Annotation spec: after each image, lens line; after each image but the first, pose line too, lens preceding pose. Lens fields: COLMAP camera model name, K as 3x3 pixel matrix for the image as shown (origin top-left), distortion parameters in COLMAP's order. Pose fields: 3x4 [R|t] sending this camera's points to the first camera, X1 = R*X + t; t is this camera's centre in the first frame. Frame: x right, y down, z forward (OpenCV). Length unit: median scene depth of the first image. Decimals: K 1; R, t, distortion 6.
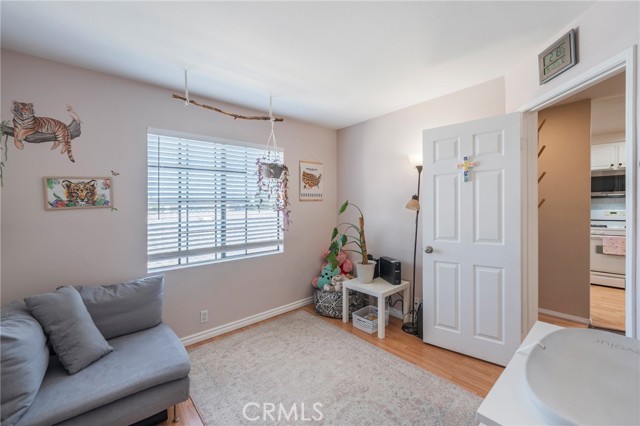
lens RADIAL K [[258.9, 0, 336.0], [0, 258.9, 209.0], [0, 0, 1]] dist [-0.000753, -0.001049]
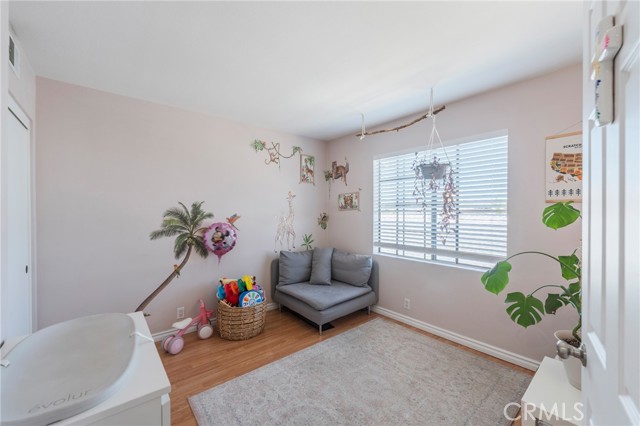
lens RADIAL K [[258.9, 0, 321.5], [0, 258.9, 209.1], [0, 0, 1]] dist [-0.000753, -0.001049]
pose [[-0.045533, 0.014287, -0.998861, 0.704498], [-0.012481, 0.999812, 0.014869, -0.025990], [0.998885, 0.013144, -0.045346, 0.697112]]
